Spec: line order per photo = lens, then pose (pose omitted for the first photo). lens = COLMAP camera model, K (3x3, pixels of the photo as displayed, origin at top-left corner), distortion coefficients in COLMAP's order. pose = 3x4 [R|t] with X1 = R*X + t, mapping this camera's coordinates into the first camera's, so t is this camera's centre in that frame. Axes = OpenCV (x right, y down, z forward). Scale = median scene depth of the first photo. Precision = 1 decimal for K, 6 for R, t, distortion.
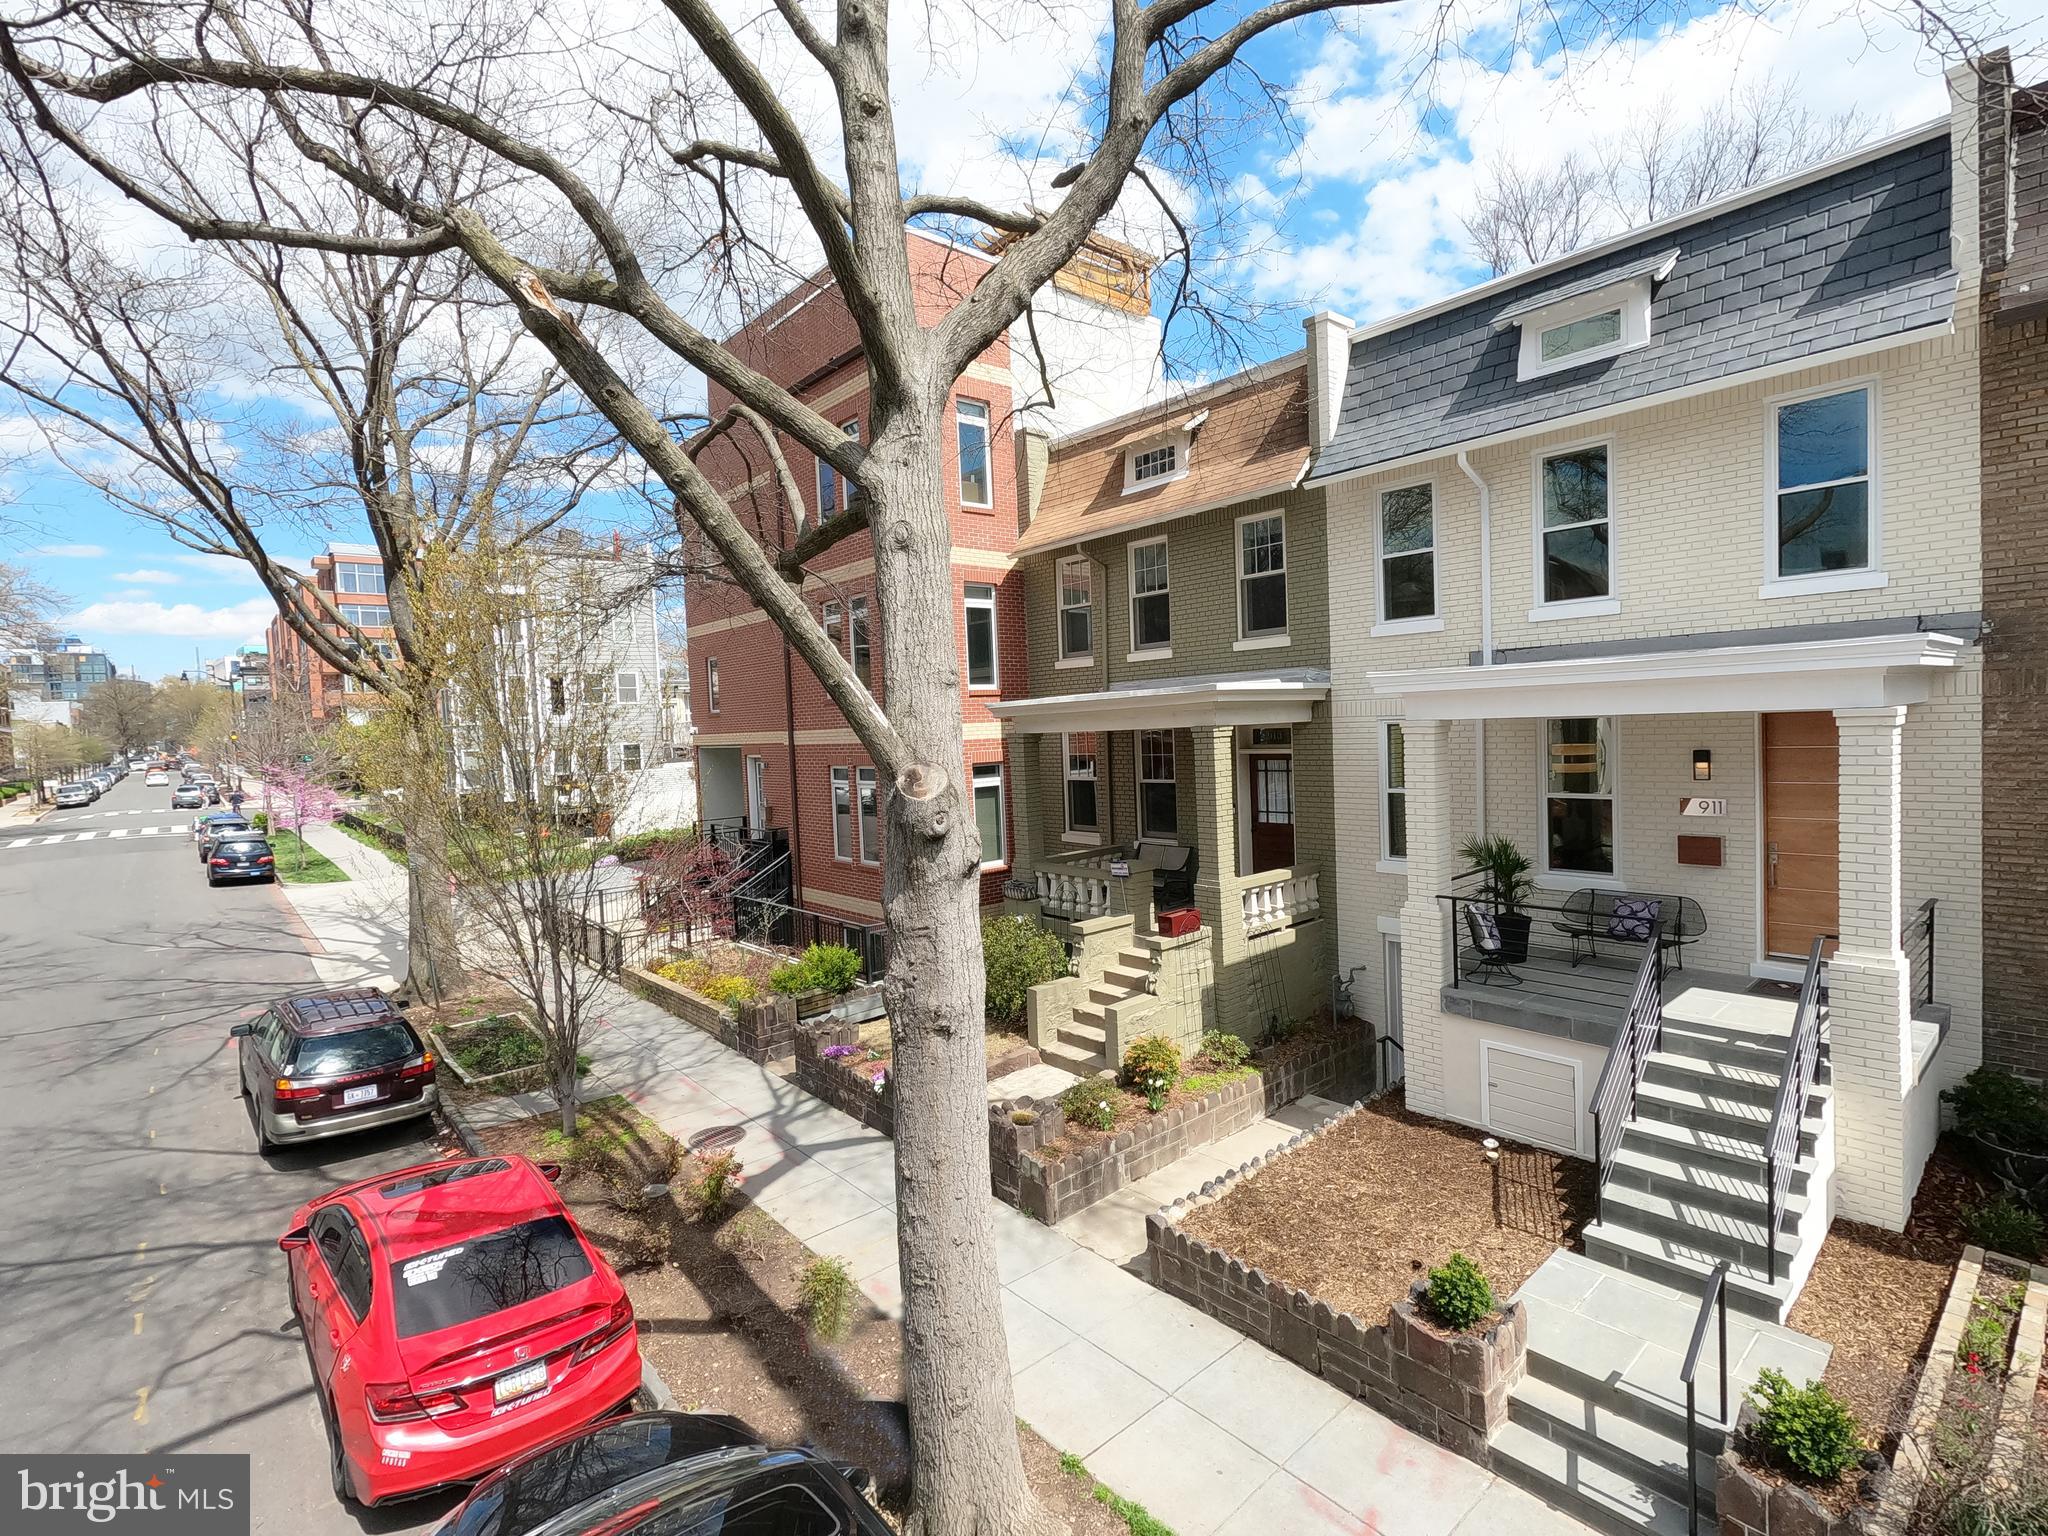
lens RADIAL K [[861.1, 0, 1024.0], [0, 861.1, 768.0], [0, 0, 1]] dist [0.000302, 0.000014]
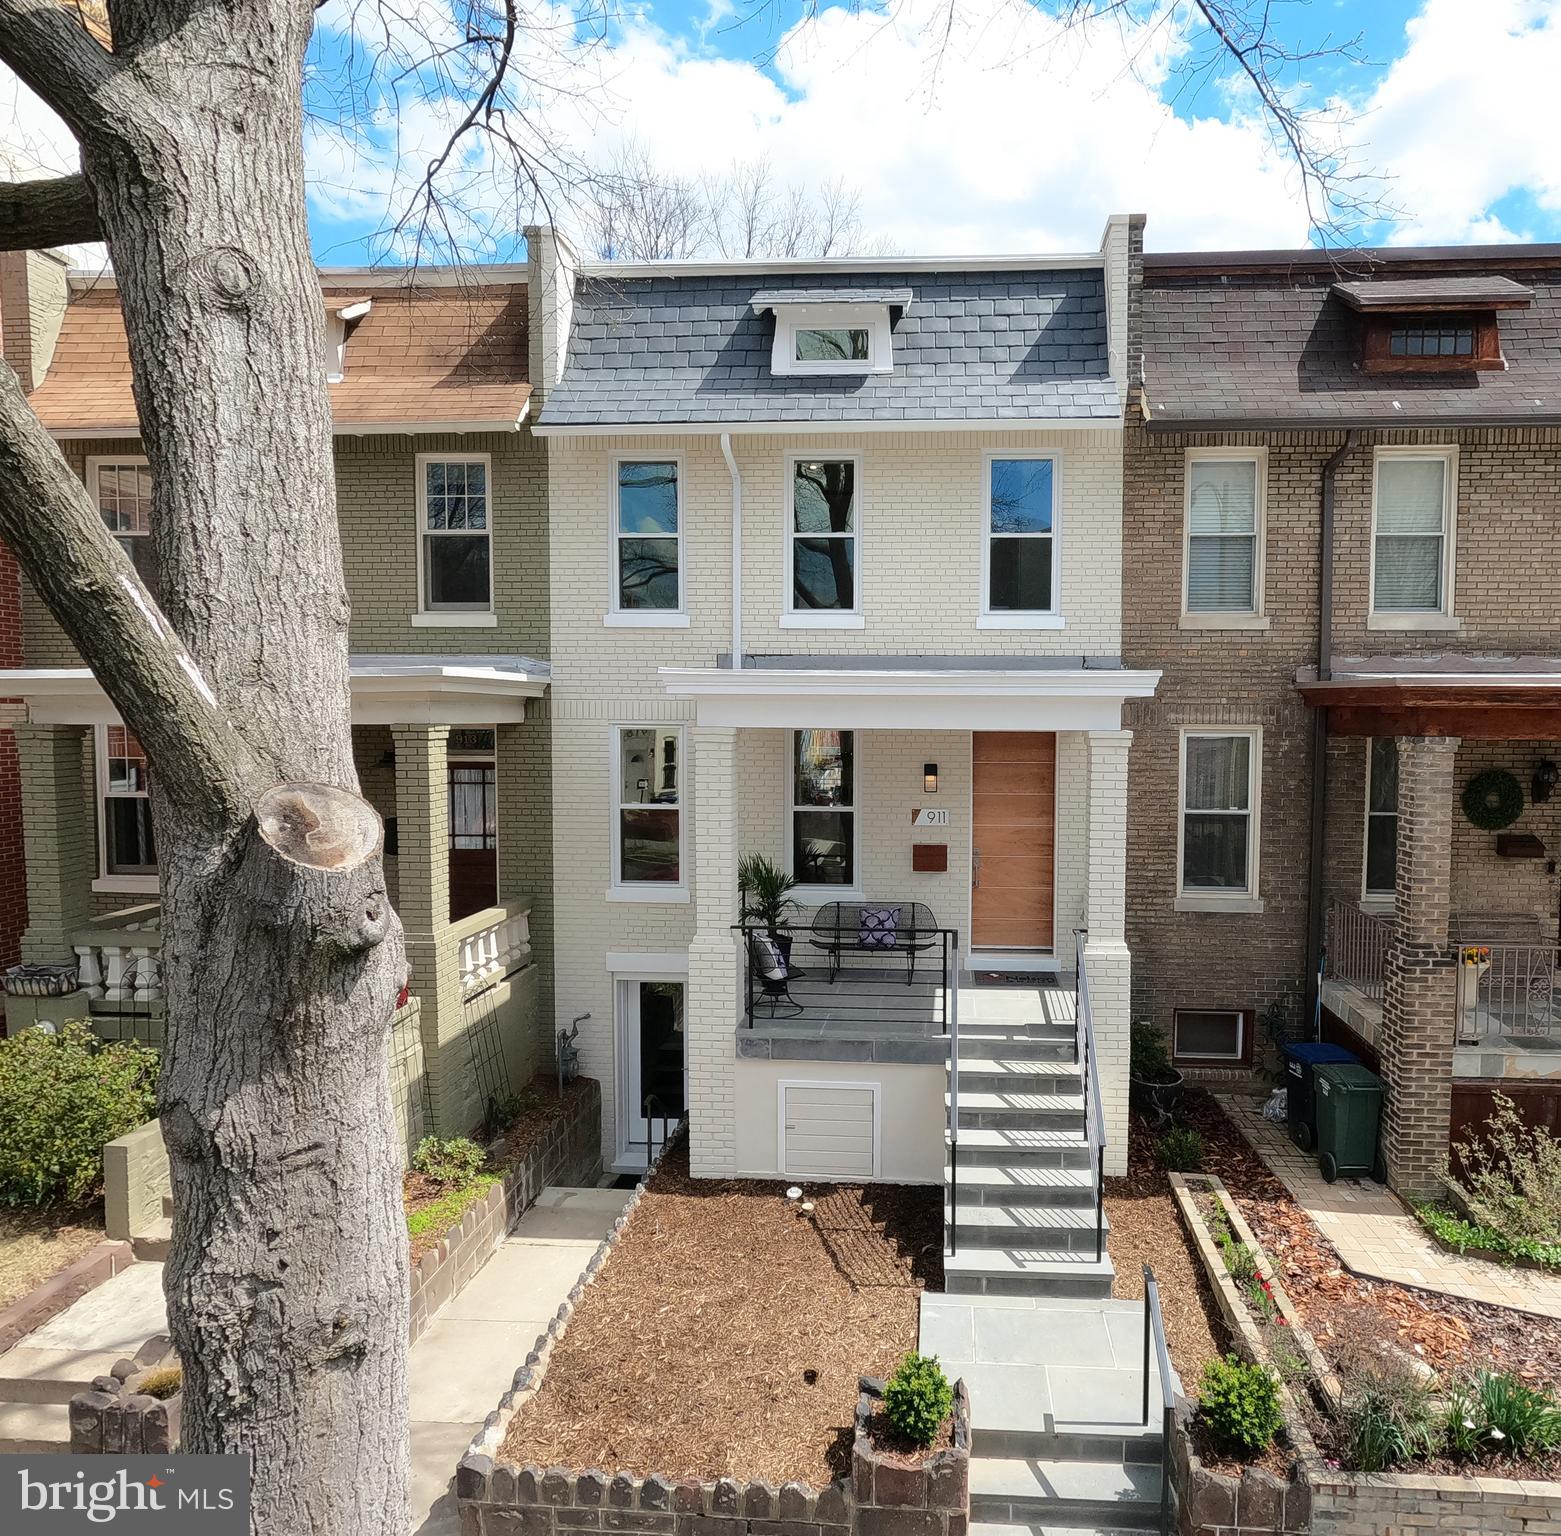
lens RADIAL K [[956.9, 0, 780.5], [0, 956.9, 768.0], [0, 0, 1]] dist [-0.000939, 0.002491]
pose [[0.727267, 0.005212, 0.686335, -0.164734], [-0.000626, 0.999976, -0.006931, -0.007571], [-0.686355, 0.004611, 0.727252, 0.264200]]
